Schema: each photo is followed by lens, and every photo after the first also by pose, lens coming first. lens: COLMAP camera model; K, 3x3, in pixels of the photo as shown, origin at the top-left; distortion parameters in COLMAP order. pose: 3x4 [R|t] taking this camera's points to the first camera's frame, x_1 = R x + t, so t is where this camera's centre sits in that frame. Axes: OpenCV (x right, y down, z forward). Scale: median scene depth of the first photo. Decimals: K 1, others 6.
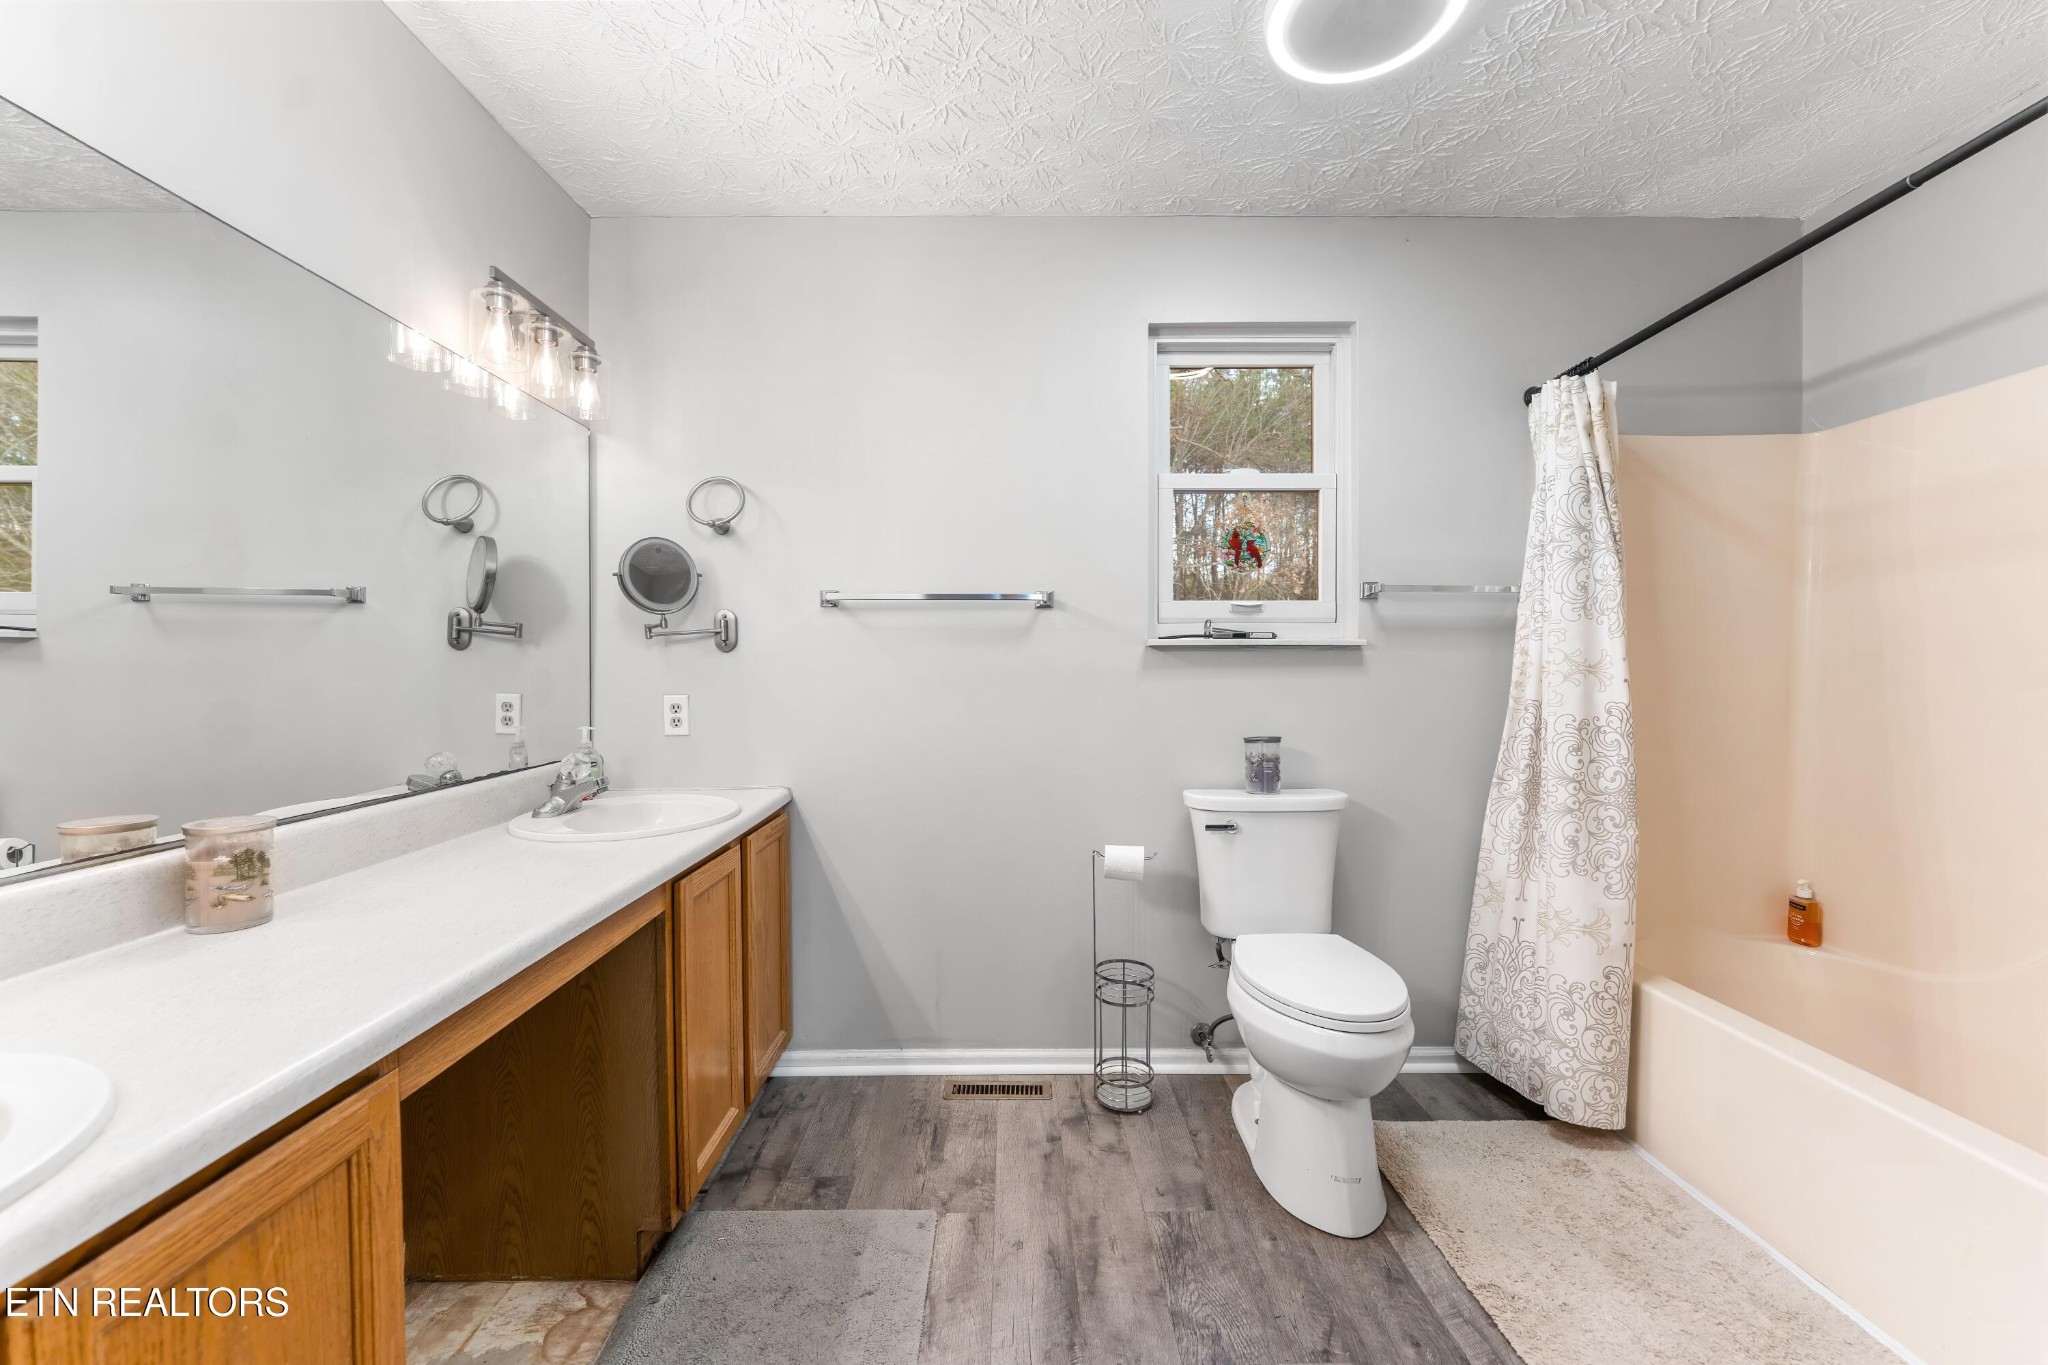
lens RADIAL K [[827.2, 0, 1031.7], [0, 827.2, 681.9], [0, 0, 1]] dist [0.000103, 0.000020]
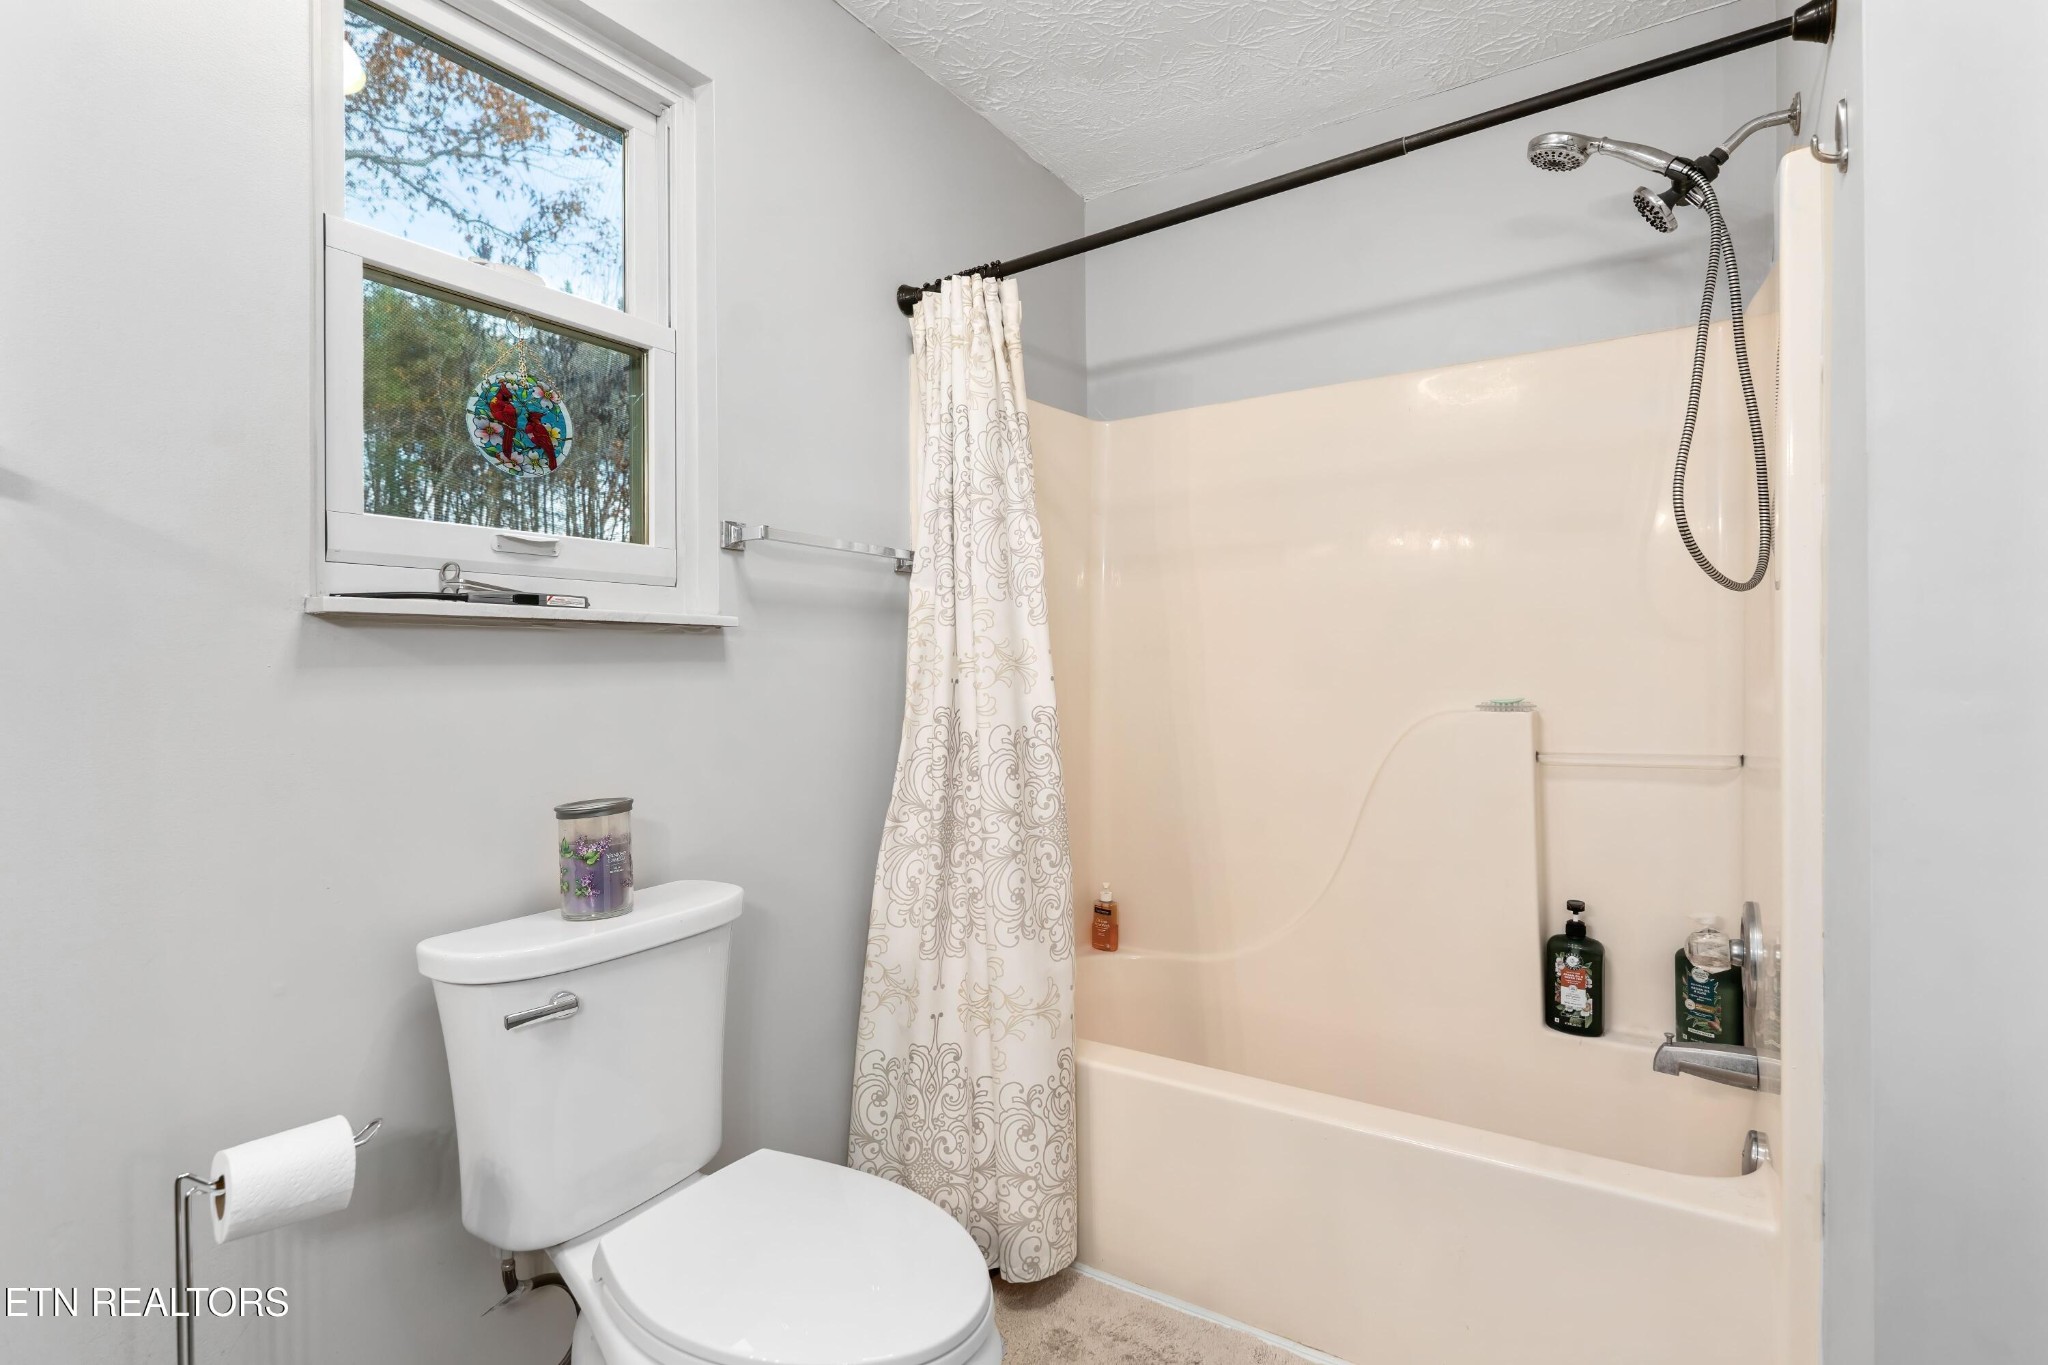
lens RADIAL K [[979.7, 0, 1021.3], [0, 979.7, 663.4], [0, 0, 1]] dist [-0.000903, 0.000002]
pose [[0.563459, -0.002792, 0.826139, -0.067941], [0.020996, 0.999720, -0.010942, -0.006009], [-0.825877, 0.023511, 0.563360, 0.464530]]
